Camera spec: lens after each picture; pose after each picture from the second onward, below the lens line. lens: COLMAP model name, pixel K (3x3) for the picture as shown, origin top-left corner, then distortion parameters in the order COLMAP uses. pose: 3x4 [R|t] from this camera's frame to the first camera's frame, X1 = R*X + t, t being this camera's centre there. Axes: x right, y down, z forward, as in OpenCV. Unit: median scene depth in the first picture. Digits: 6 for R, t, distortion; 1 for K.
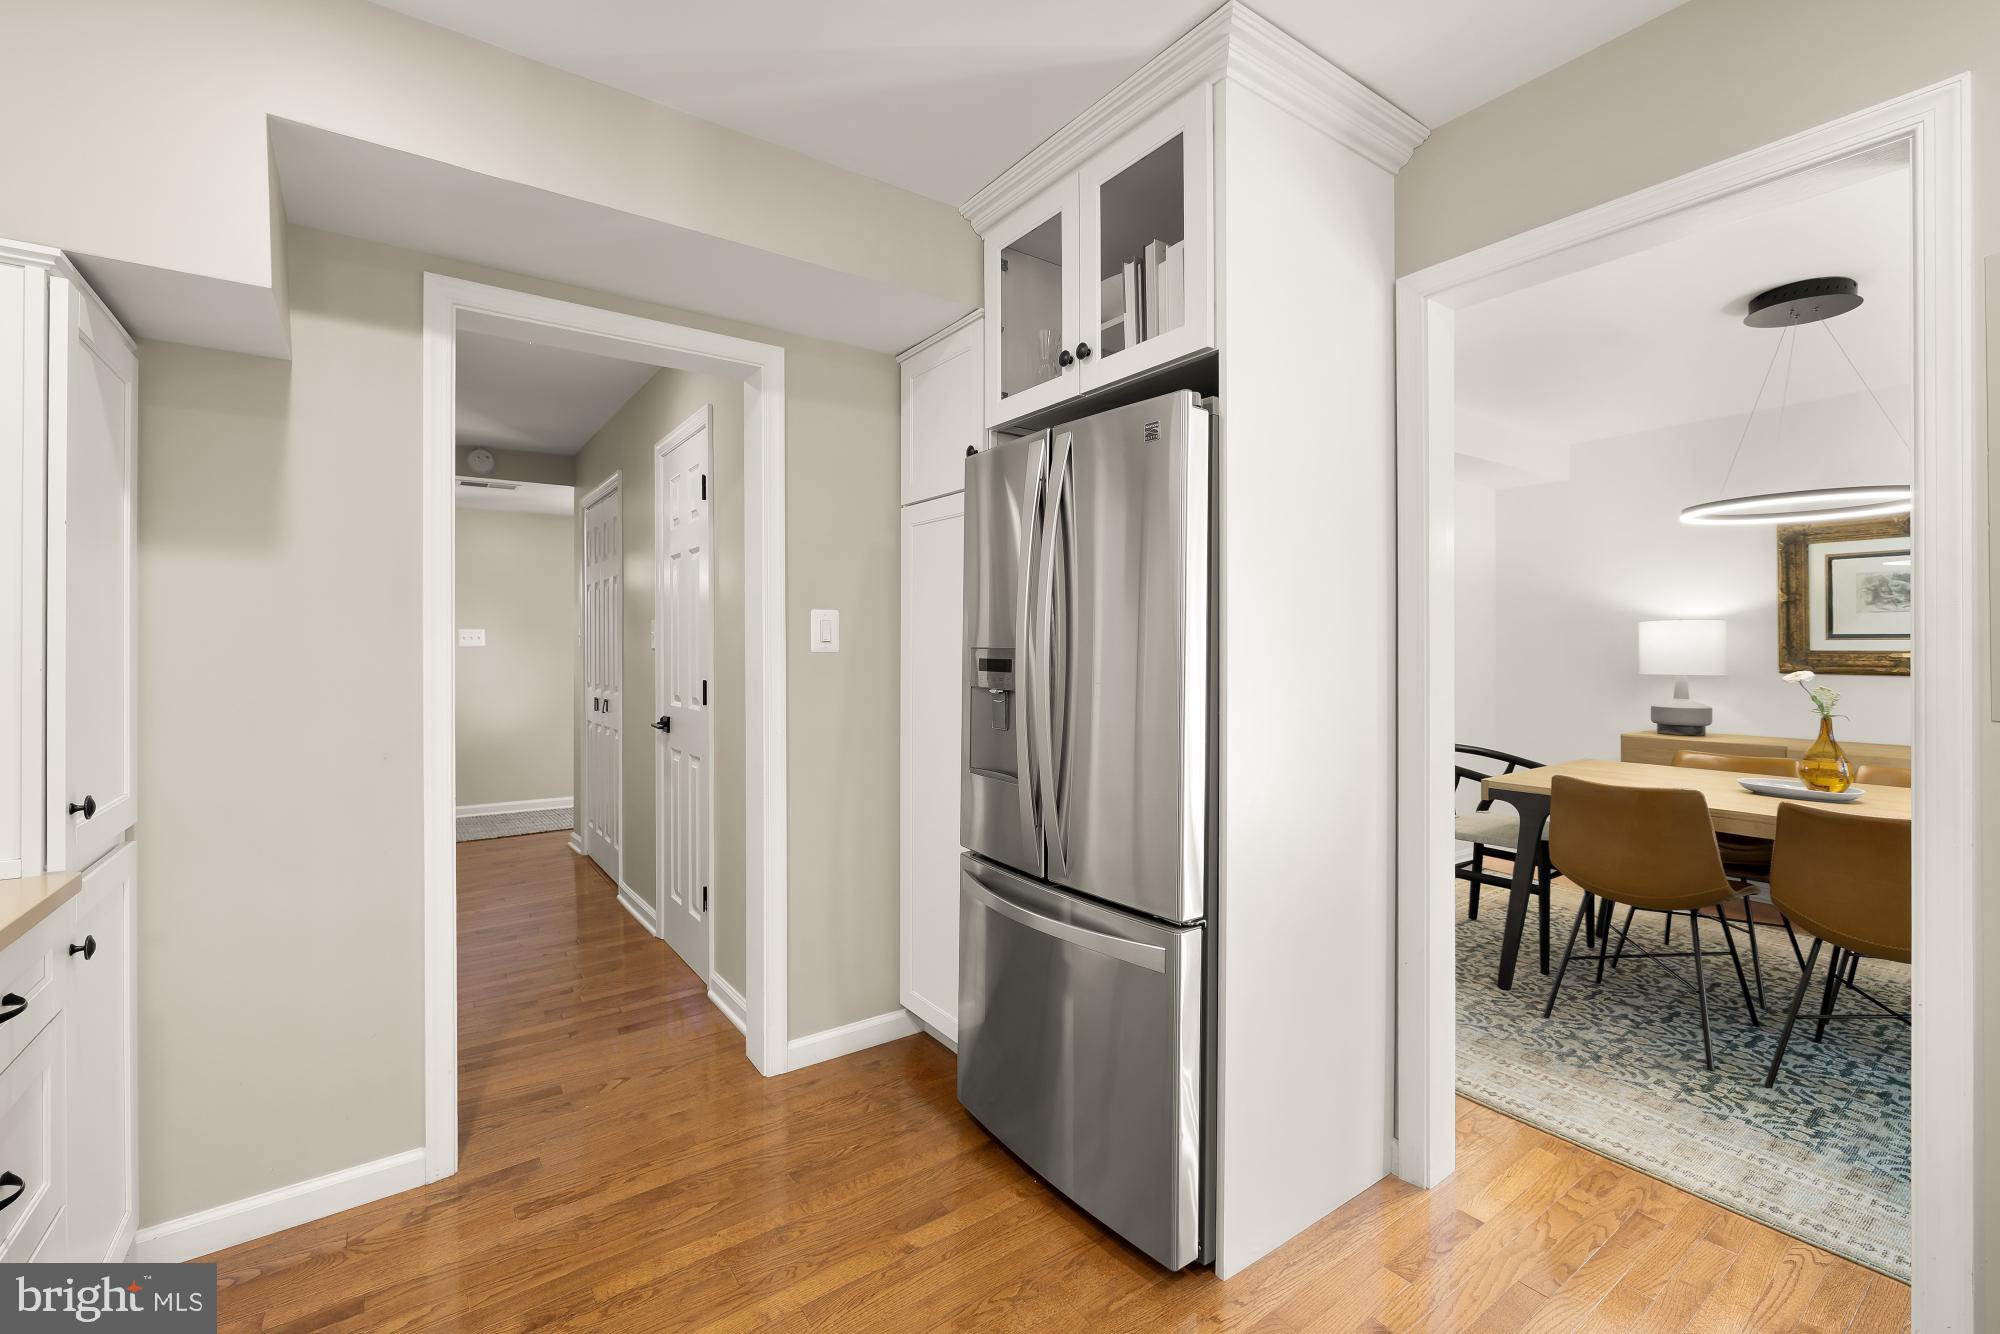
lens RADIAL K [[847.8, 0, 986.8], [0, 847.8, 648.7], [0, 0, 1]] dist [0.001356, 0.000251]
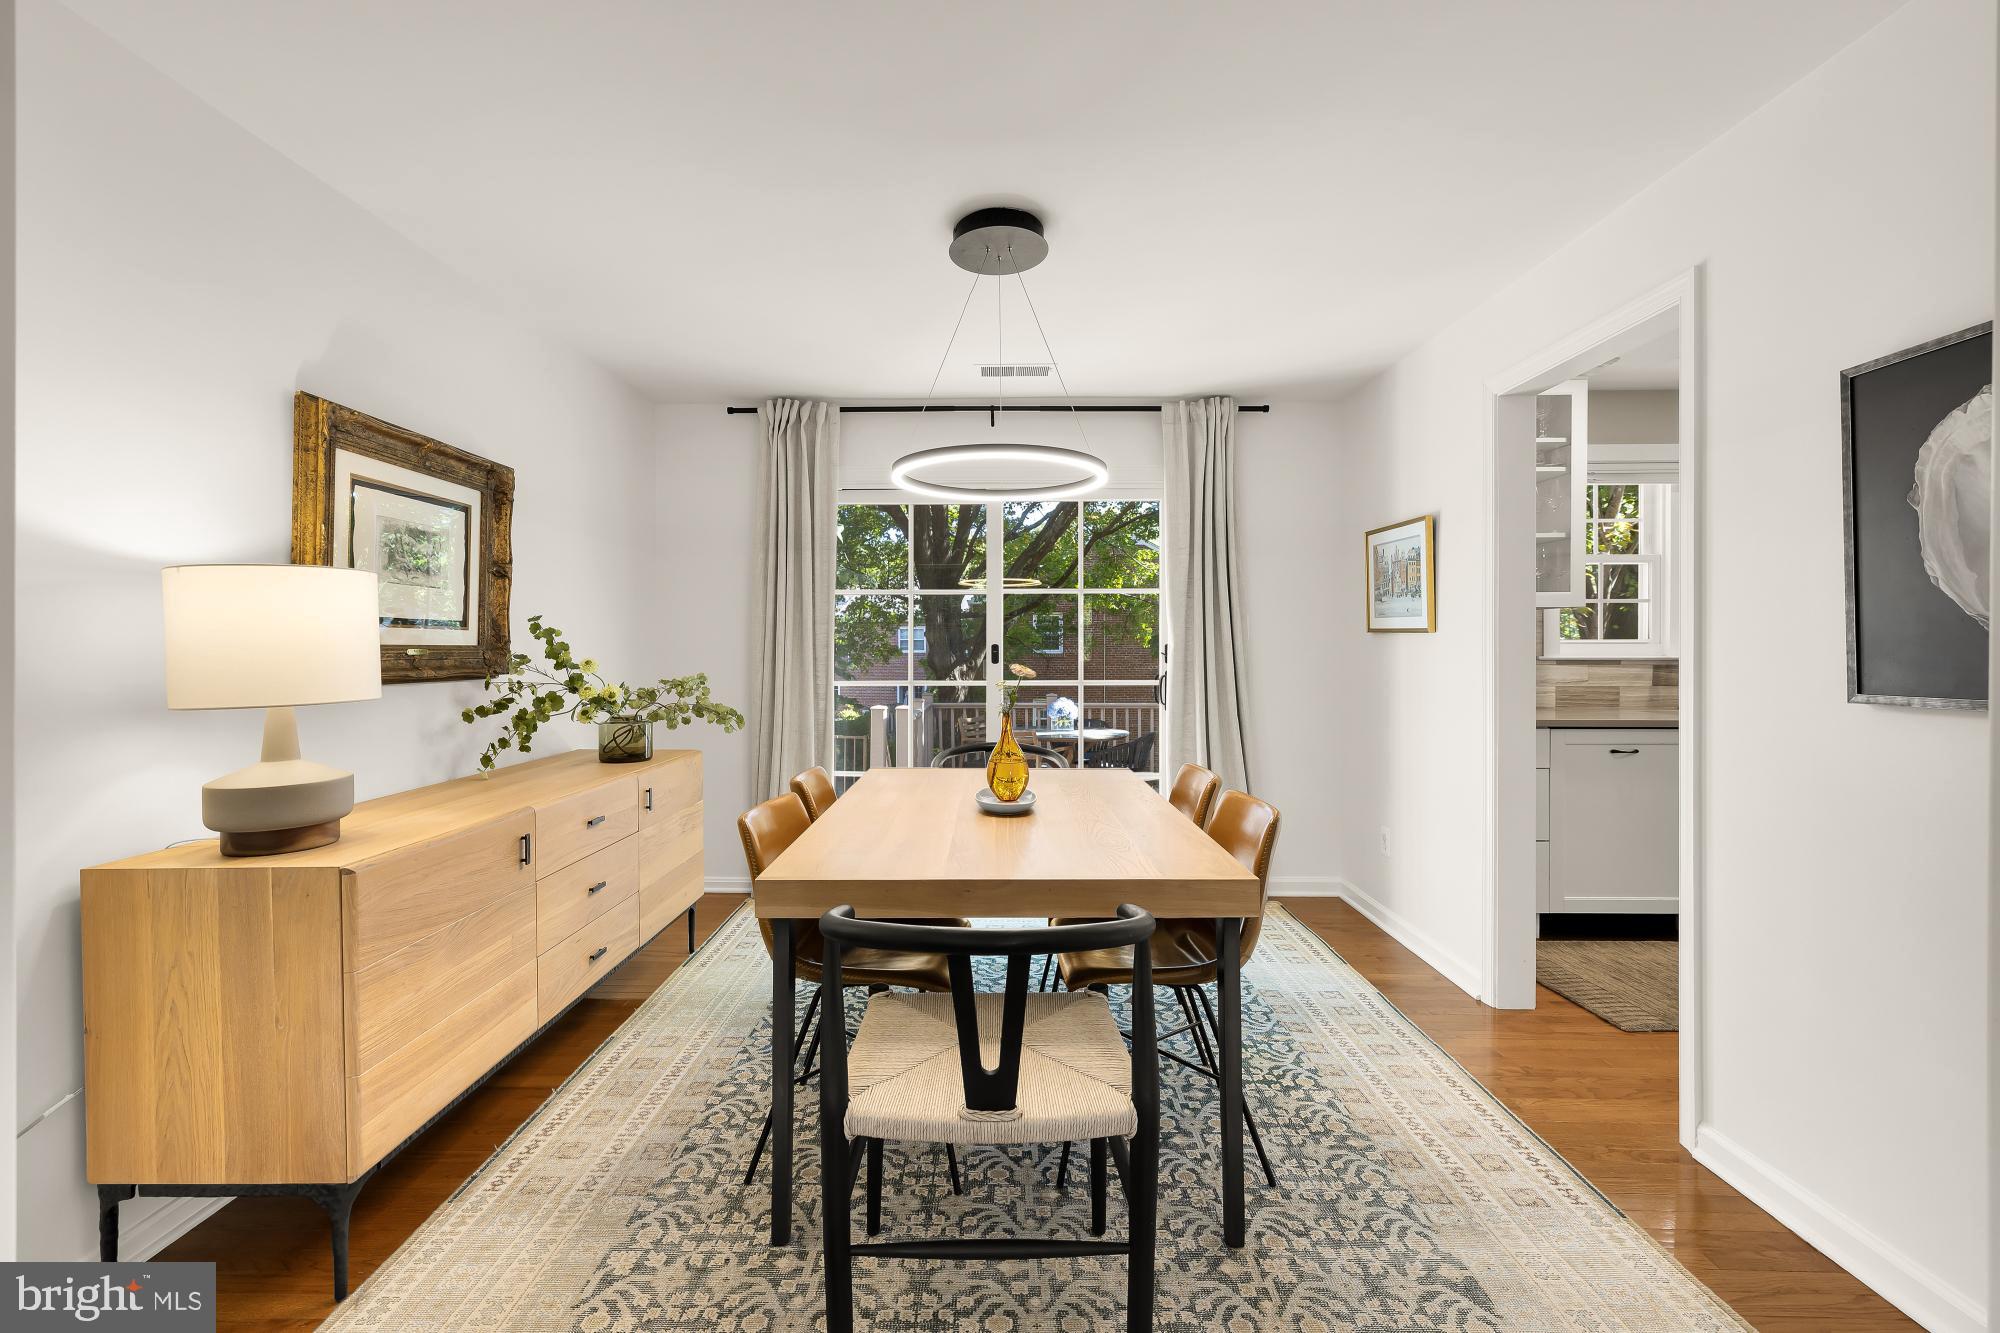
lens RADIAL K [[834.3, 0, 987.1], [0, 834.3, 661.1], [0, 0, 1]] dist [-0.000711, -0.000612]
pose [[-0.802955, -0.004361, 0.596023, 0.394687], [0.004351, 0.999904, 0.013179, 0.009617], [-0.596023, 0.013175, -0.802859, 1.453854]]
